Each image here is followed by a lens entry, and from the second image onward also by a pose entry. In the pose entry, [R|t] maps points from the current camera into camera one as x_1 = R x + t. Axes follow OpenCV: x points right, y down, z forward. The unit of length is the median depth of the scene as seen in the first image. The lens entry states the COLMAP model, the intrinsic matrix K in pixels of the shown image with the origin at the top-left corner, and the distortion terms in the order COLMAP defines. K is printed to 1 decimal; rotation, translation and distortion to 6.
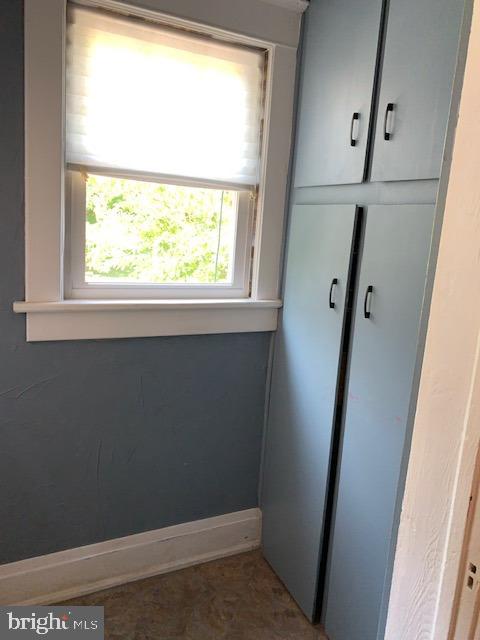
lens RADIAL K [[490.3, 0, 243.4], [0, 490.3, 313.8], [0, 0, 1]] dist [0.037522, -0.042118]
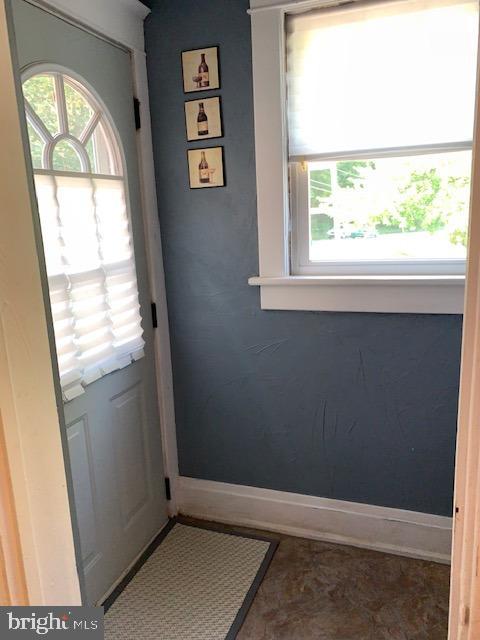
lens RADIAL K [[490.3, 0, 243.4], [0, 490.3, 313.8], [0, 0, 1]] dist [0.037522, -0.042118]
pose [[0.684430, 0.046181, -0.727615, 0.402319], [-0.035956, 0.998916, 0.029578, 0.031386], [0.728192, 0.005918, 0.685348, 0.123179]]
